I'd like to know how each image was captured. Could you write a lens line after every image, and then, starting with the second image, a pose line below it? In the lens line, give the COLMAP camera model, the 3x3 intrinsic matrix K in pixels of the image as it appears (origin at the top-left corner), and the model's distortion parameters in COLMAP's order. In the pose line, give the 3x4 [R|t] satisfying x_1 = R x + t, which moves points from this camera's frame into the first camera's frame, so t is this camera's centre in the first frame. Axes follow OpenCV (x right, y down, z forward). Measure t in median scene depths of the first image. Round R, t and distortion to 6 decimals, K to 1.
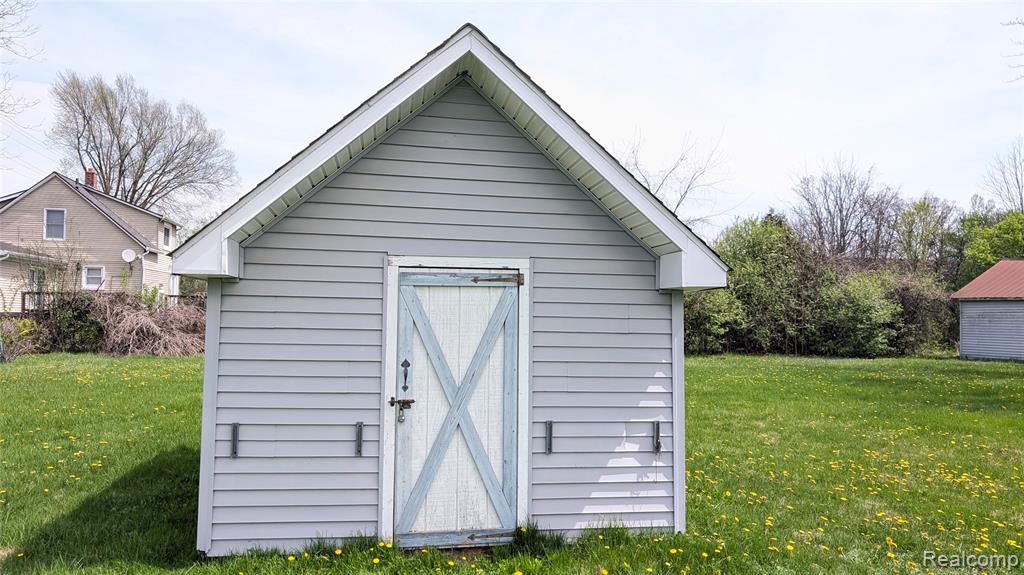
lens RADIAL K [[743.5, 0, 510.6], [0, 743.5, 306.1], [0, 0, 1]] dist [-0.006491, 0.000498]
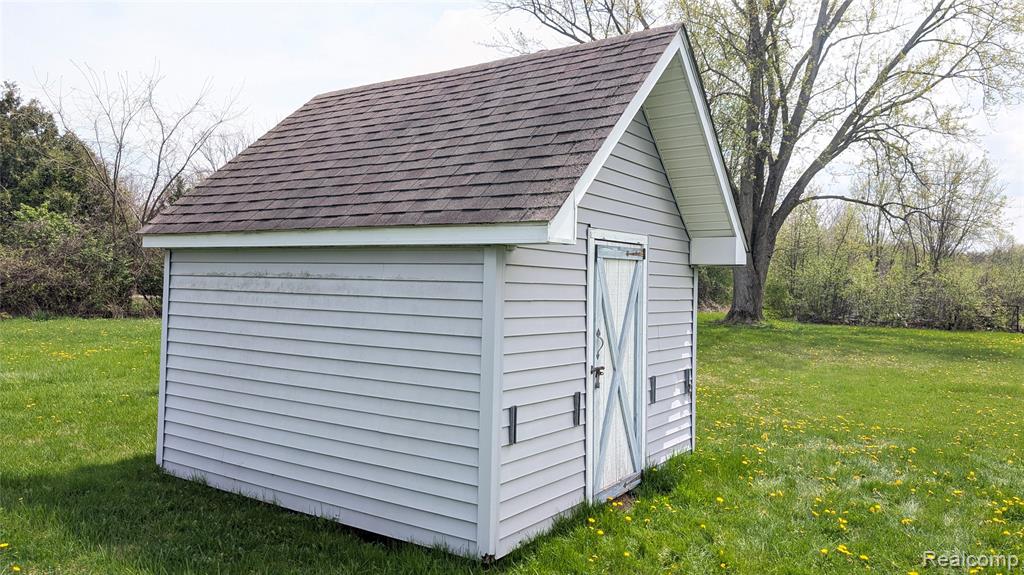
lens RADIAL K [[743.5, 0, 510.6], [0, 743.5, 306.1], [0, 0, 1]] dist [-0.006491, 0.000498]
pose [[0.703761, -0.021684, 0.710106, -0.963766], [-0.021361, 0.998436, 0.051658, -0.011053], [-0.710116, -0.051523, 0.702197, 0.354476]]
